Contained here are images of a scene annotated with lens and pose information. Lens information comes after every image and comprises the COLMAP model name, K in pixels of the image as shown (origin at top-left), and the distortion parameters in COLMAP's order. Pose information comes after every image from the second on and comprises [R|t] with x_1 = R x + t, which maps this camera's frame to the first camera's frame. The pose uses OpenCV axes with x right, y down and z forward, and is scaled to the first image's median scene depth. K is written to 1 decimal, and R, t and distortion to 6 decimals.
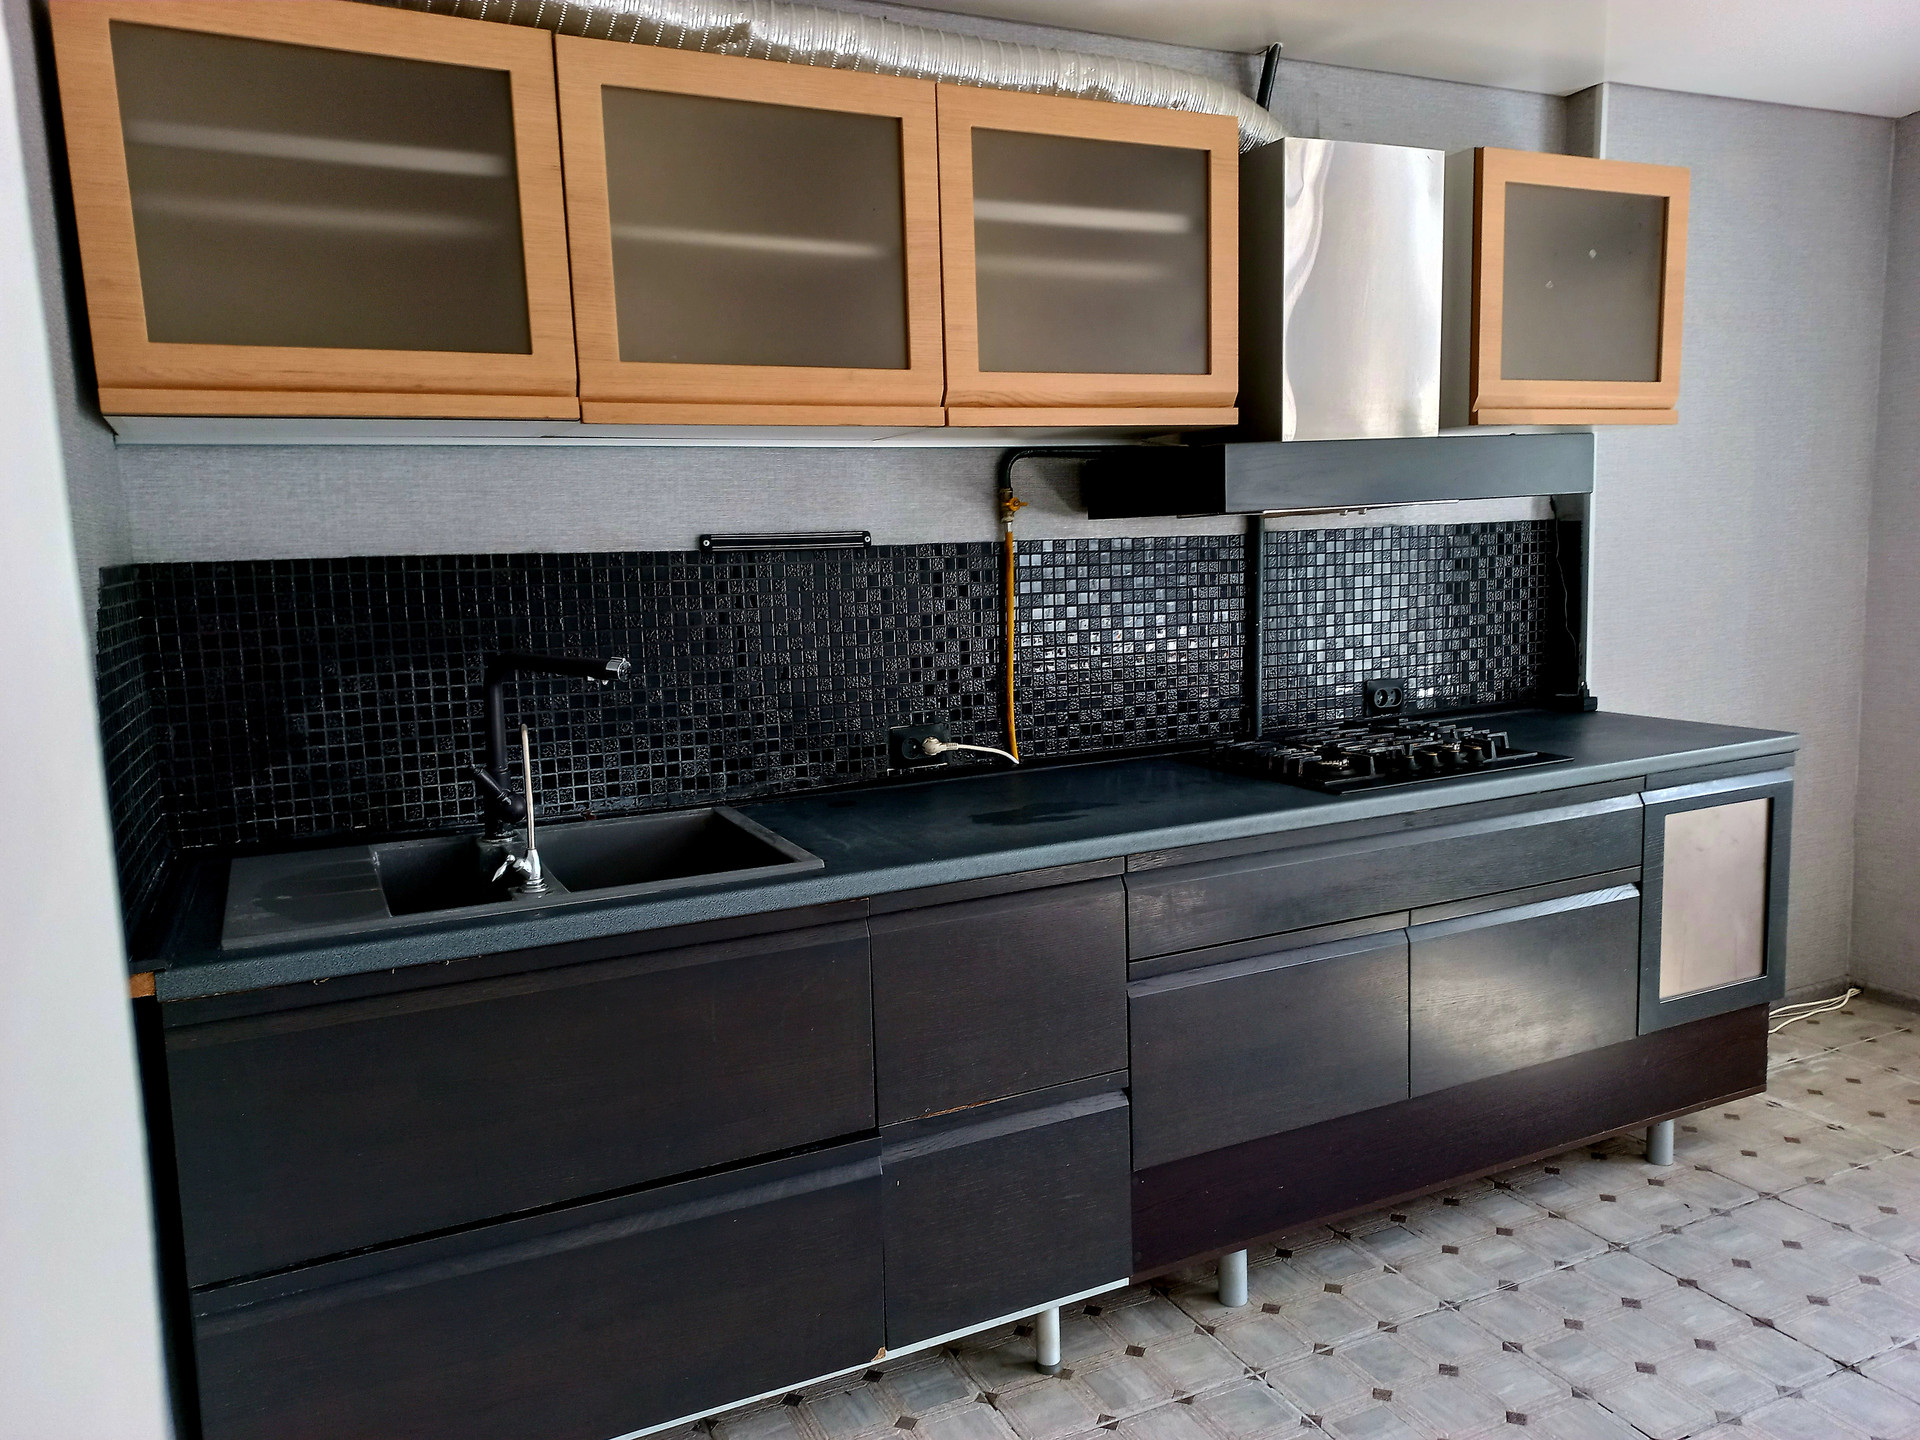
lens RADIAL K [[1376.4, 0, 950.6], [0, 1376.4, 722.4], [0, 0, 1]] dist [0.050189, -0.025884]
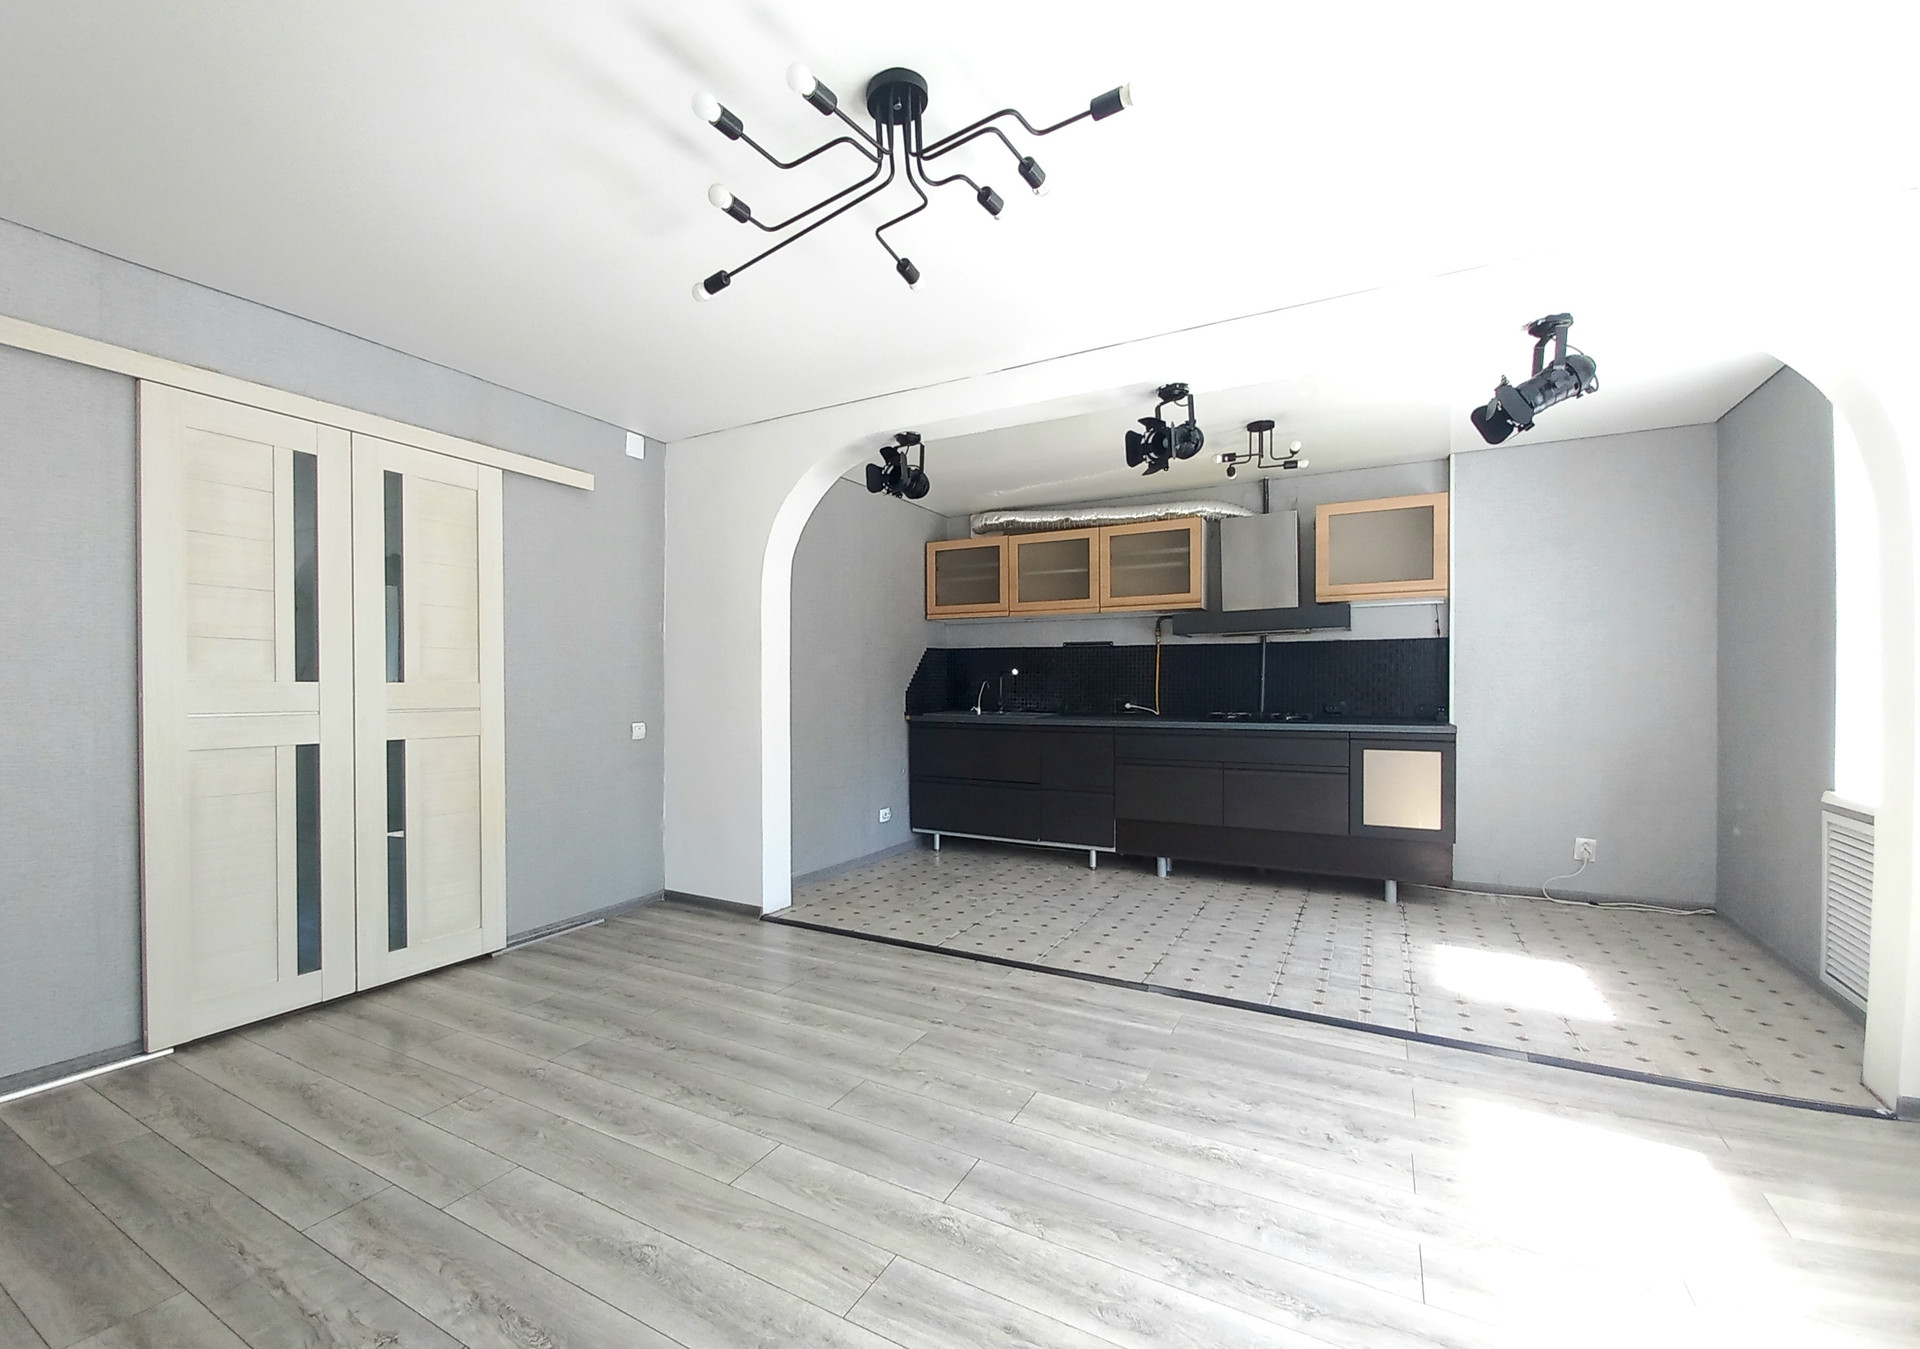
lens RADIAL K [[833.5, 0, 864.6], [0, 833.5, 691.7], [0, 0, 1]] dist [-0.002834, -0.002566]
pose [[0.548065, 0.040435, -0.835458, 1.423526], [-0.126609, 0.991332, -0.035078, 0.145437], [0.826798, 0.125001, 0.548434, -0.684539]]
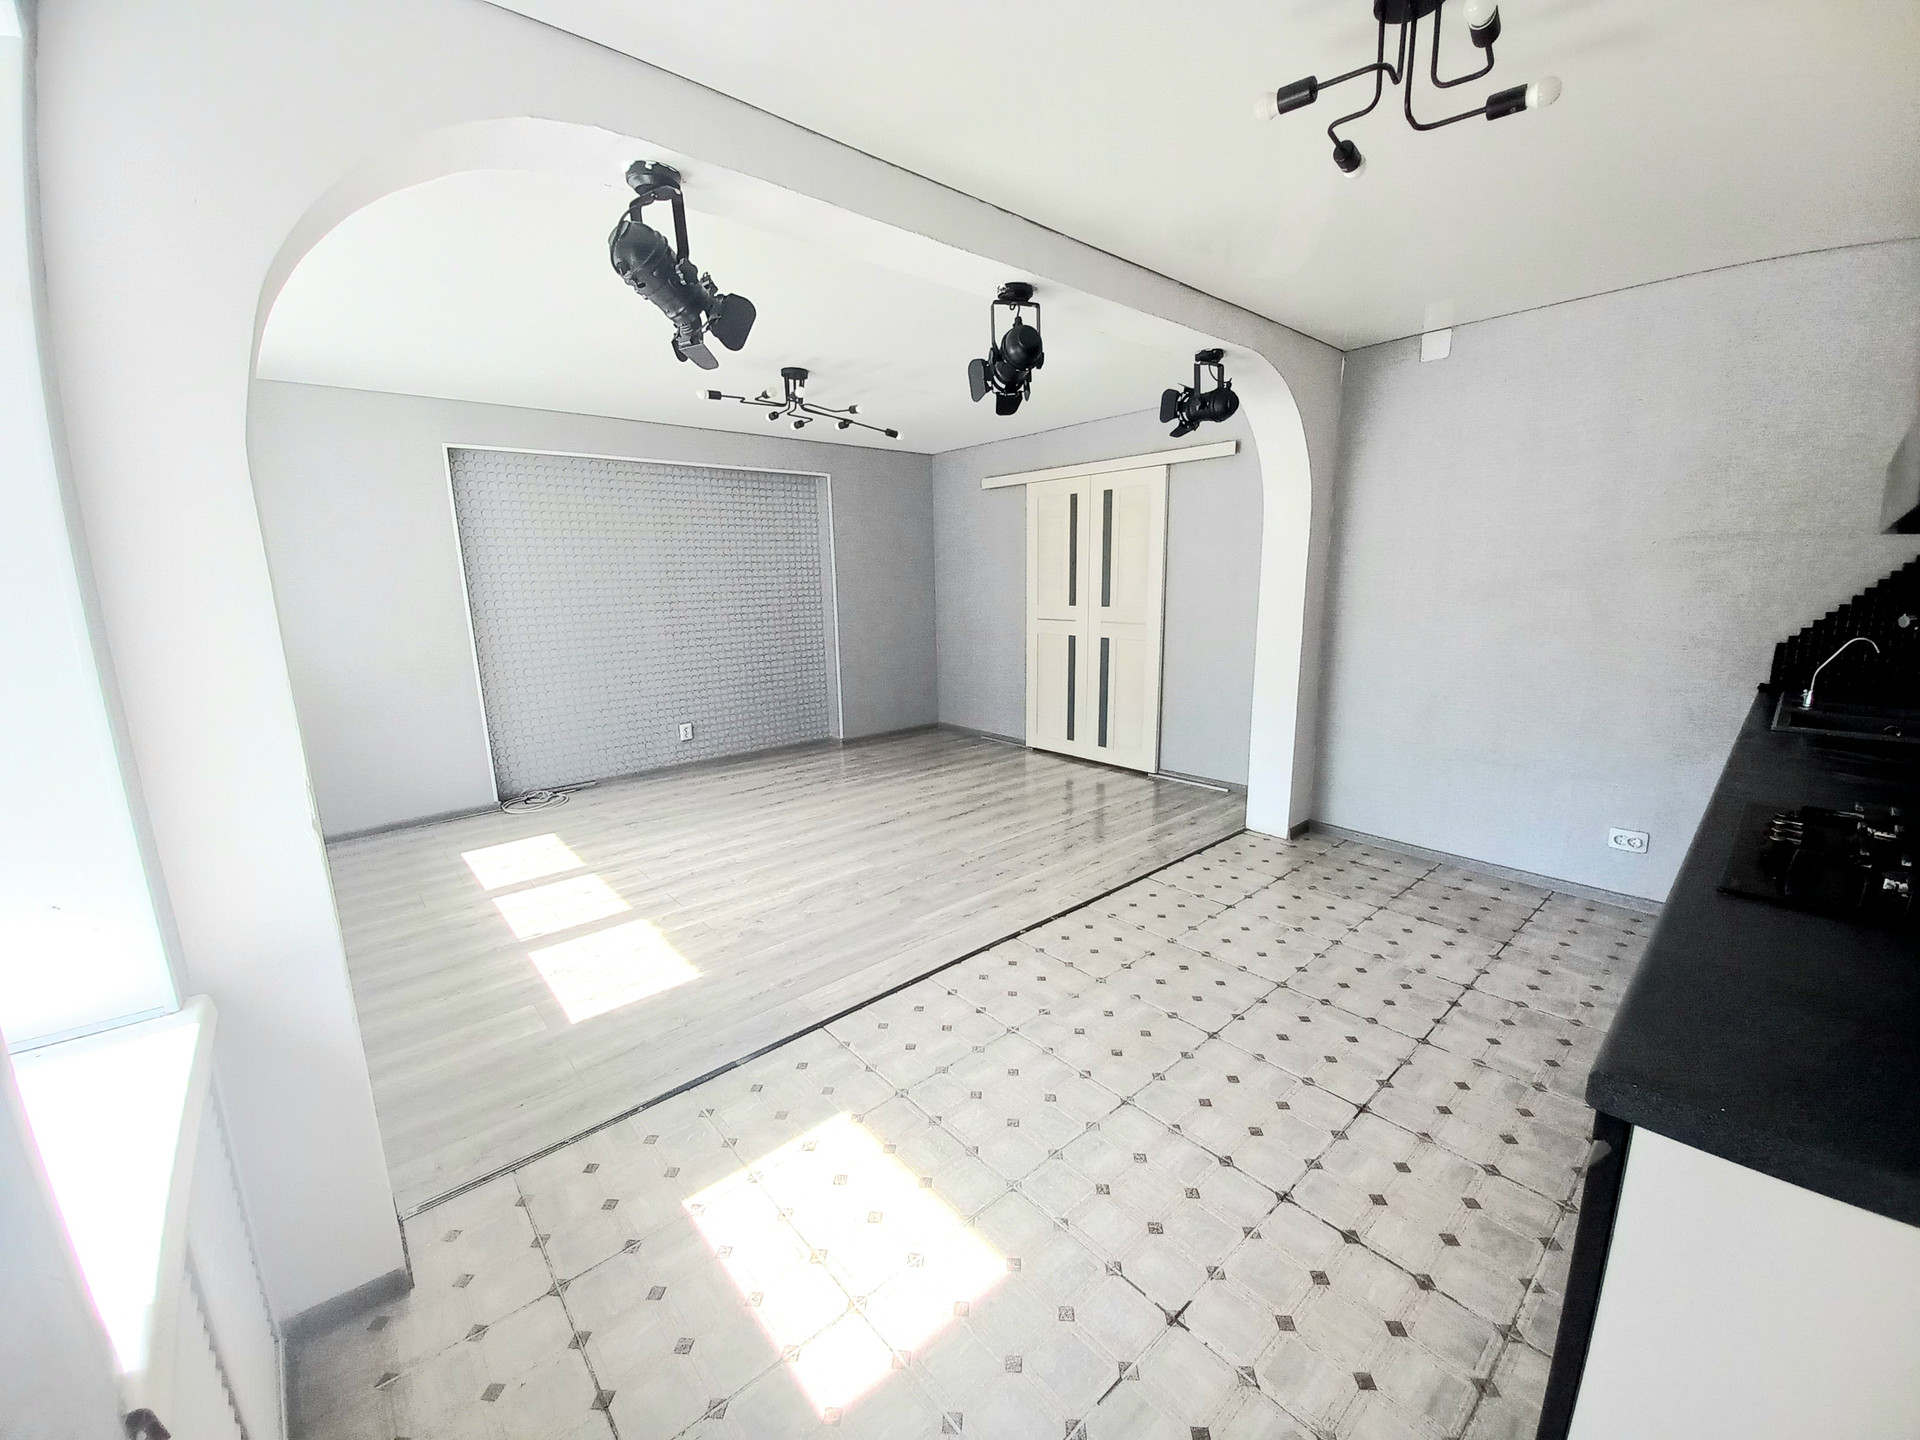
lens RADIAL K [[764.1, 0, 952.5], [0, 764.1, 722.9], [0, 0, 1]] dist [-0.000498, -0.005714]
pose [[-0.961570, 0.106067, -0.253243, 0.987712], [0.019915, 0.946880, 0.320970, -0.205119], [0.273835, 0.303592, -0.912604, 1.314002]]
